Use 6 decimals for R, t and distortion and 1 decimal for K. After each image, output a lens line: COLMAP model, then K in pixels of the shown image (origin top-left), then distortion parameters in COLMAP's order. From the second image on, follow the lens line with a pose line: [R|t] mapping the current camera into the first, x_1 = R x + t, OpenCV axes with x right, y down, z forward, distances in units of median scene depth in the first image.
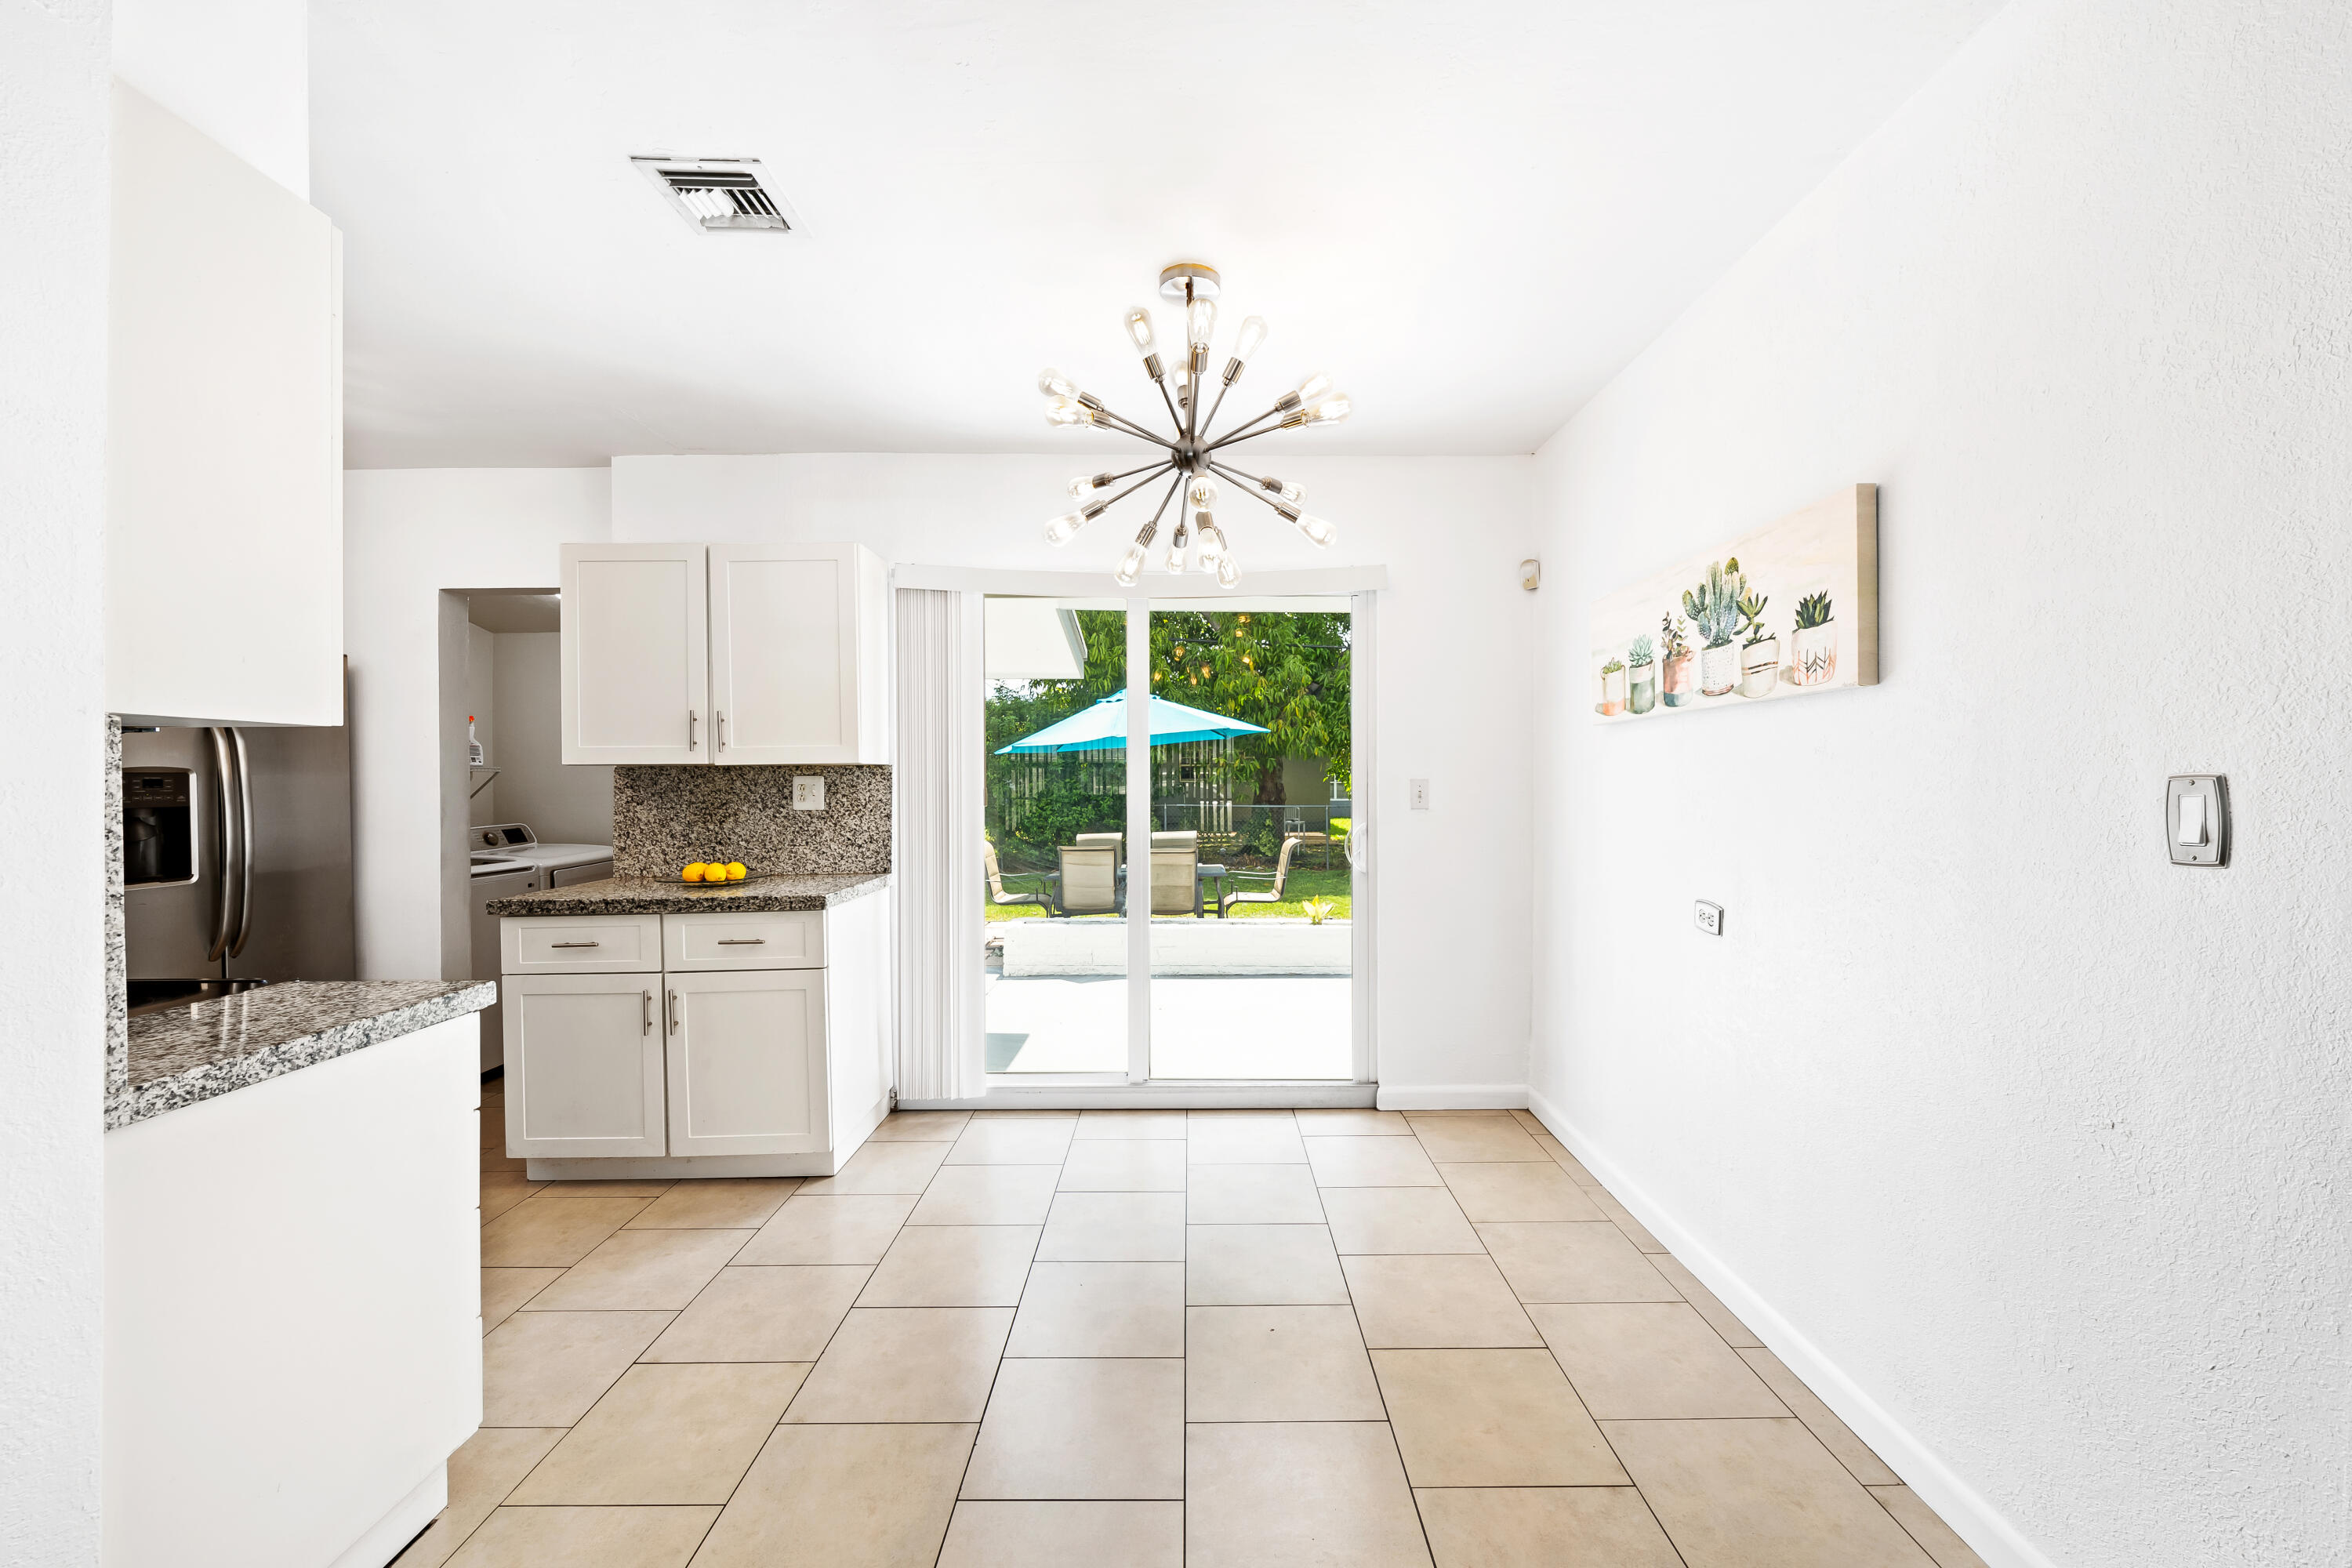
lens RADIAL K [[925.8, 0, 1188.2], [0, 925.8, 783.8], [0, 0, 1]] dist [-0.002677, -0.002244]
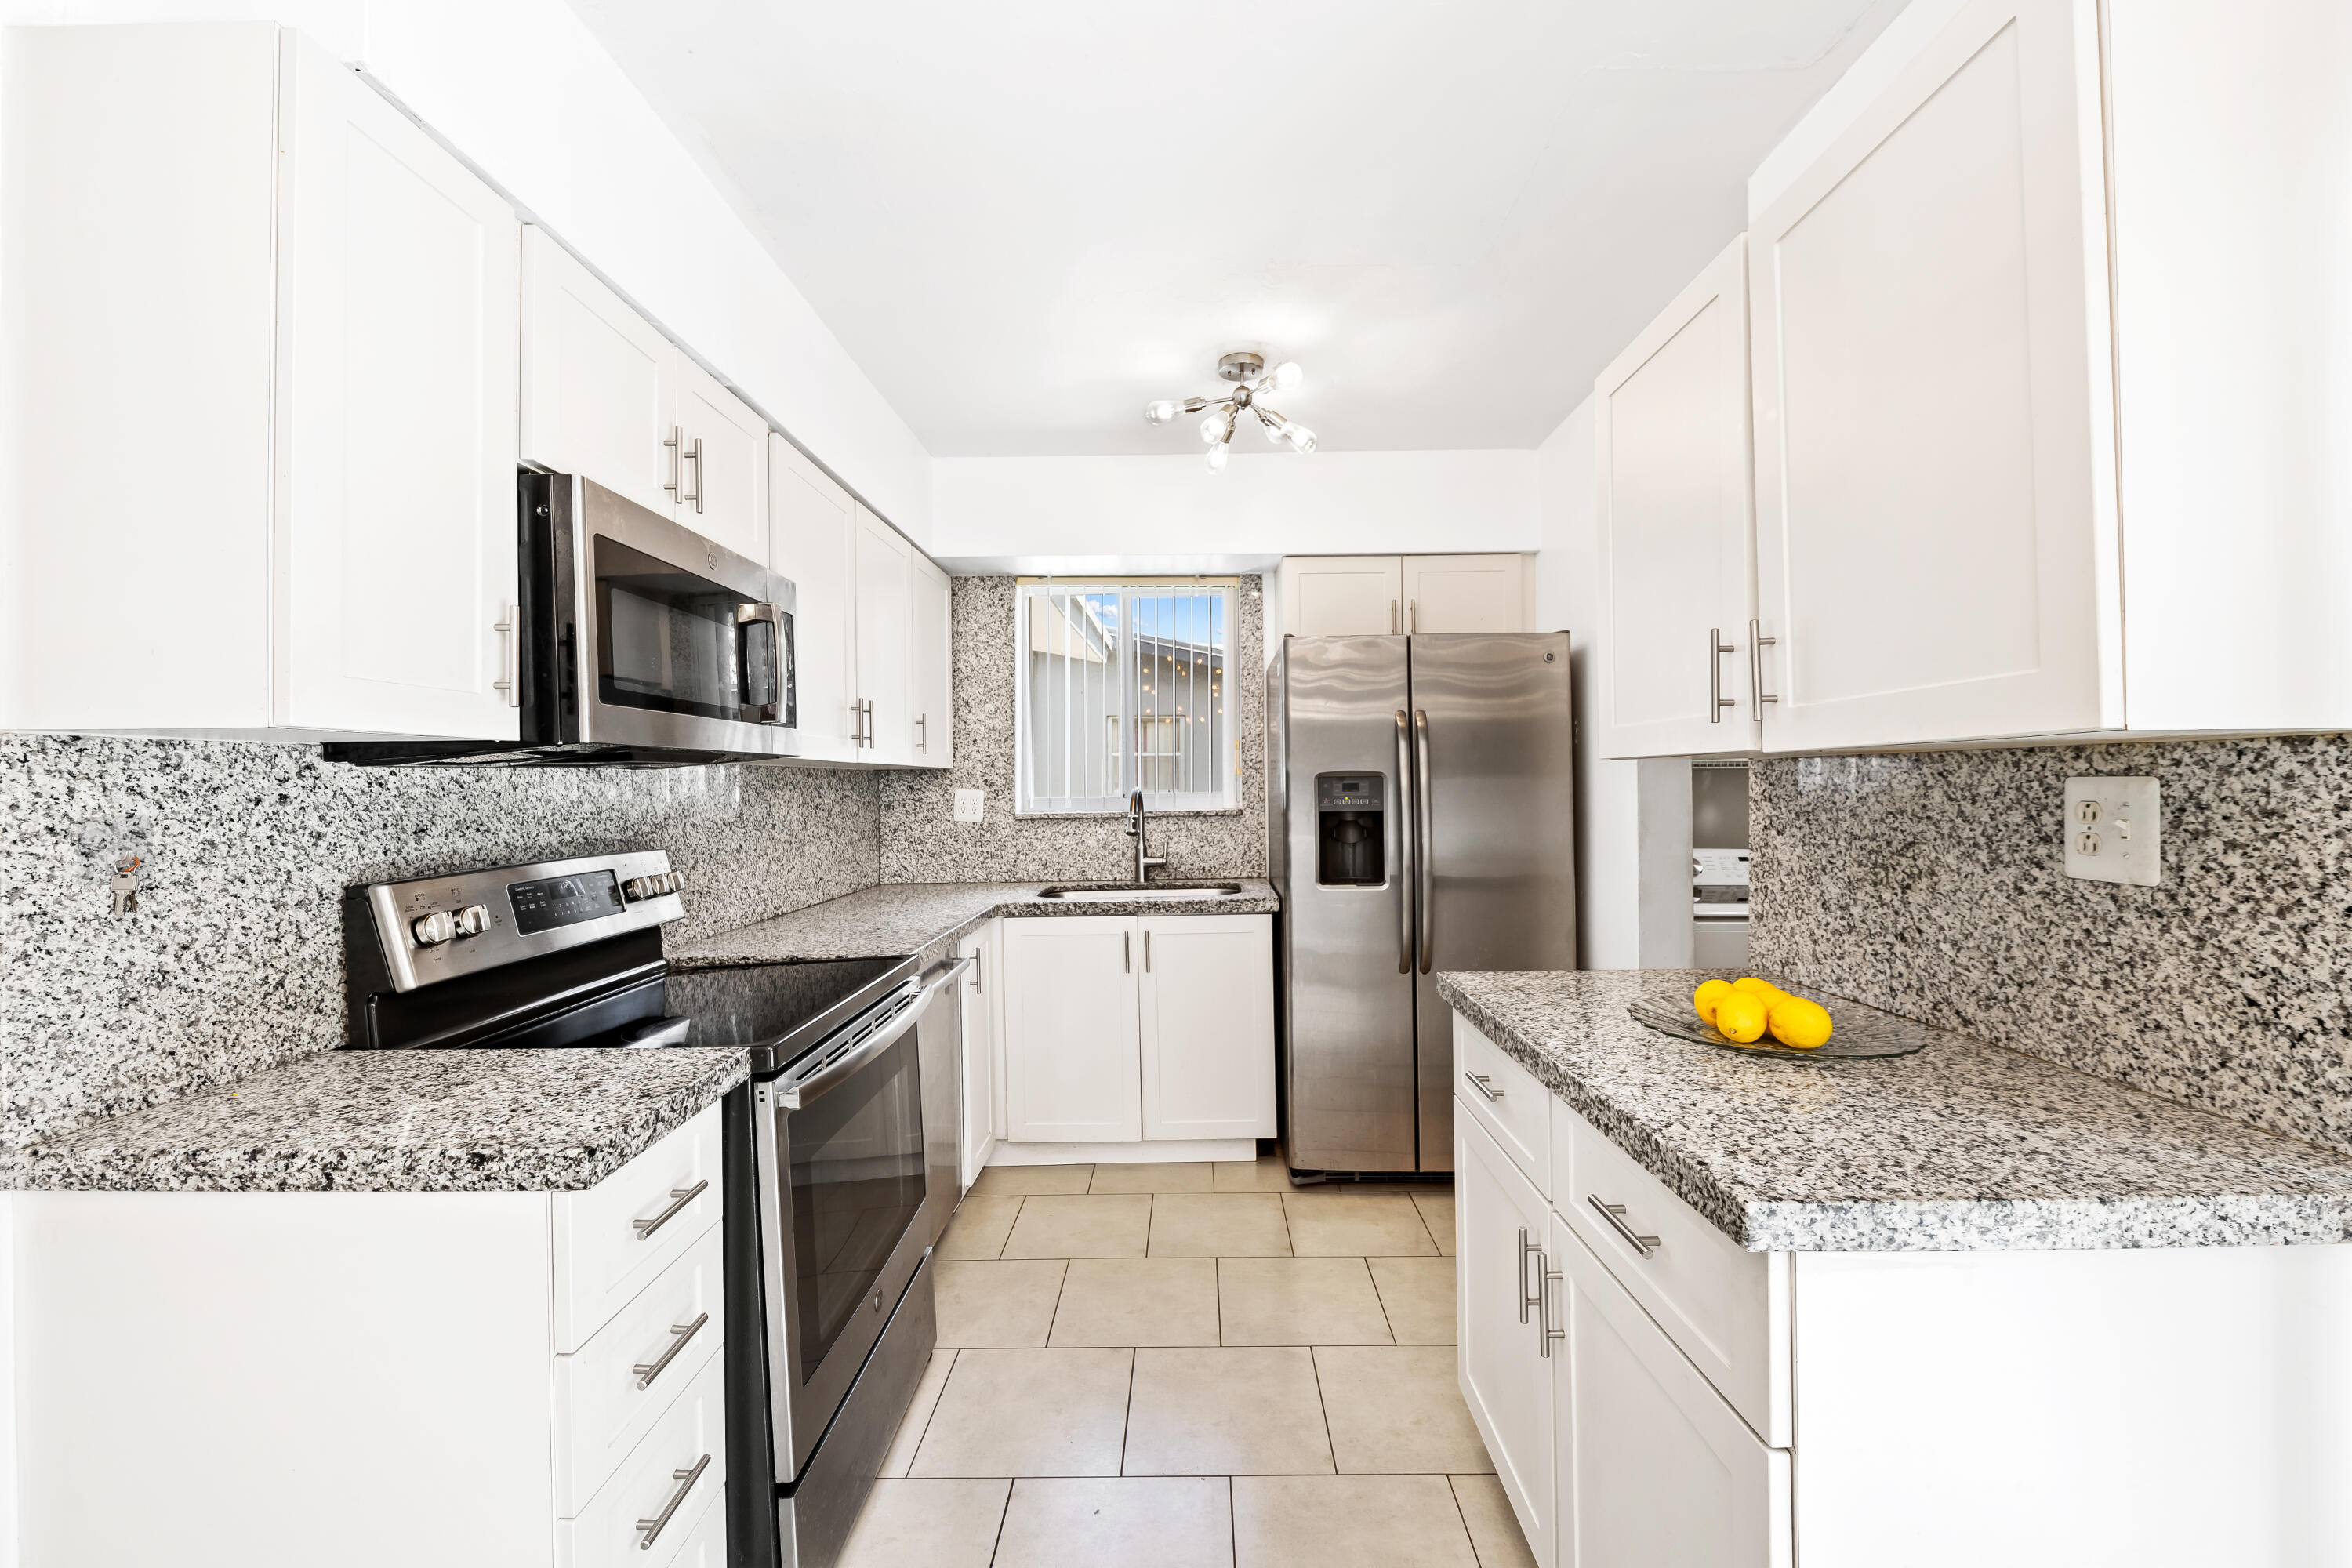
lens RADIAL K [[925.8, 0, 1187.3], [0, 925.8, 780.8], [0, 0, 1]] dist [-0.002677, -0.002244]
pose [[-0.009736, 0.002559, -0.999949, -0.089211], [0.003370, 0.999991, 0.002526, -0.008982], [0.999947, -0.003345, -0.009744, 0.702508]]
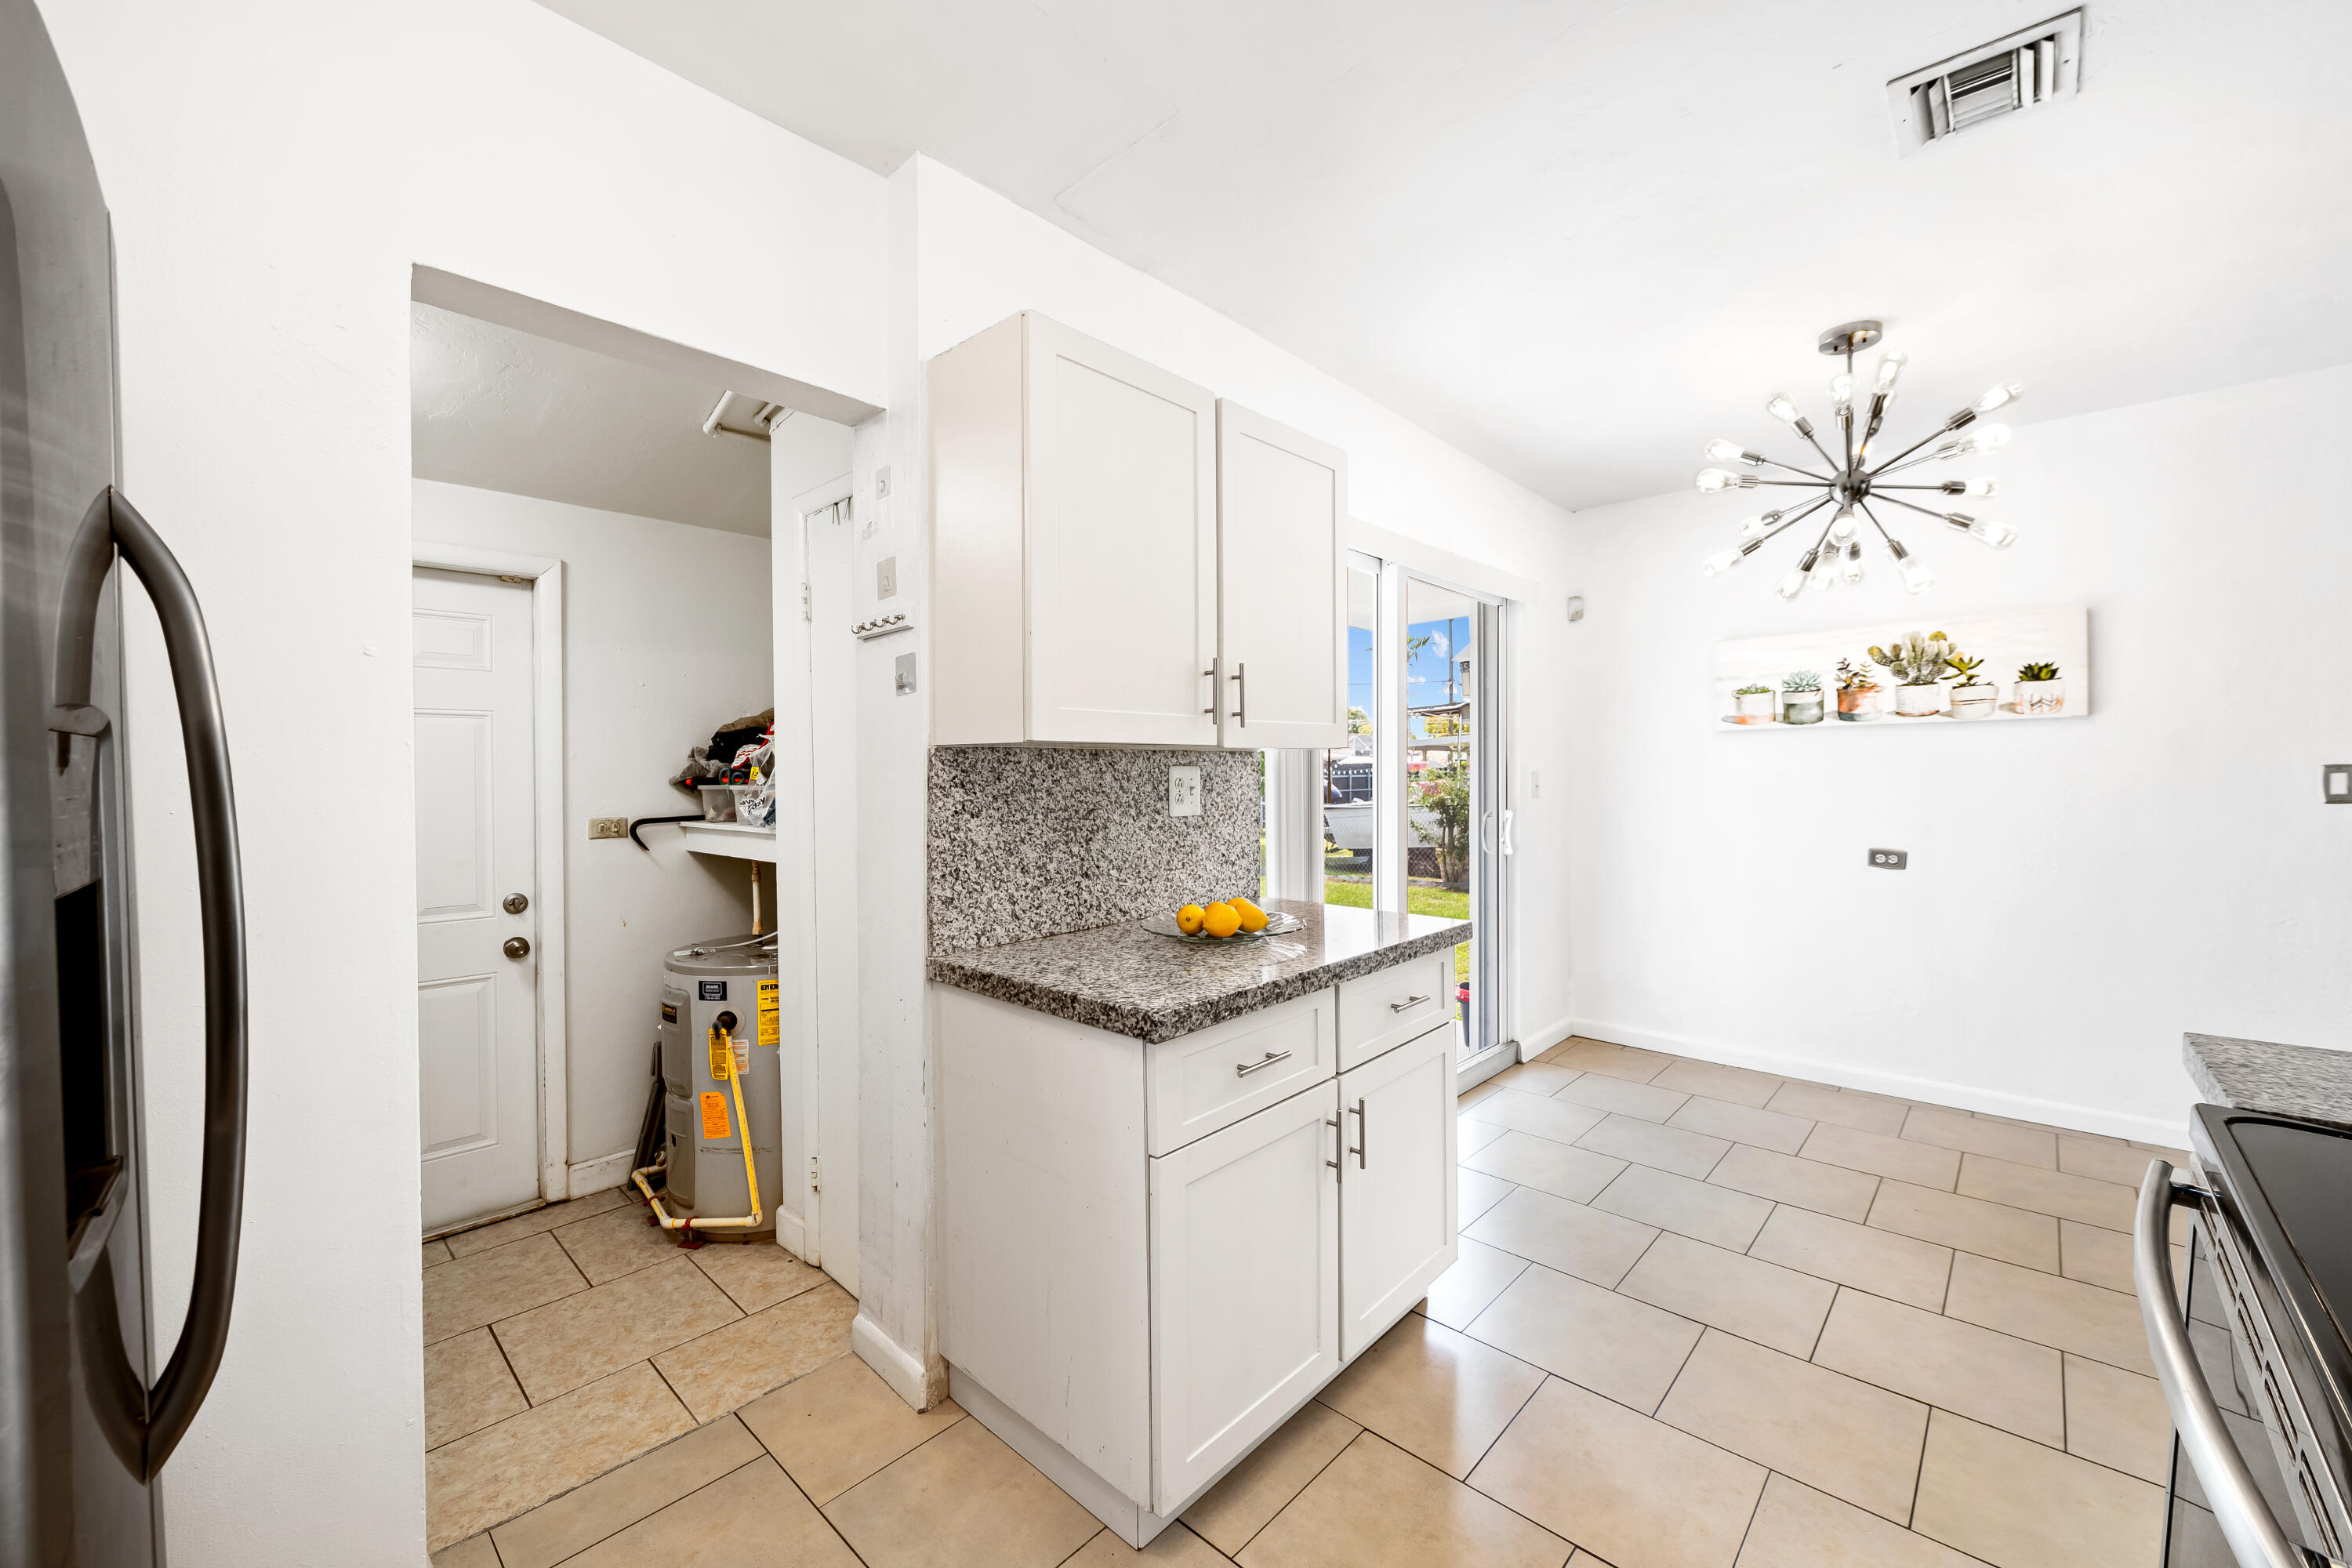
lens RADIAL K [[925.8, 0, 1188.7], [0, 925.8, 783.5], [0, 0, 1]] dist [-0.002677, -0.002244]
pose [[0.679563, -0.008734, 0.733565, -0.935622], [0.007629, 0.999959, 0.004839, 0.001250], [-0.733577, 0.002308, 0.679602, 0.551293]]
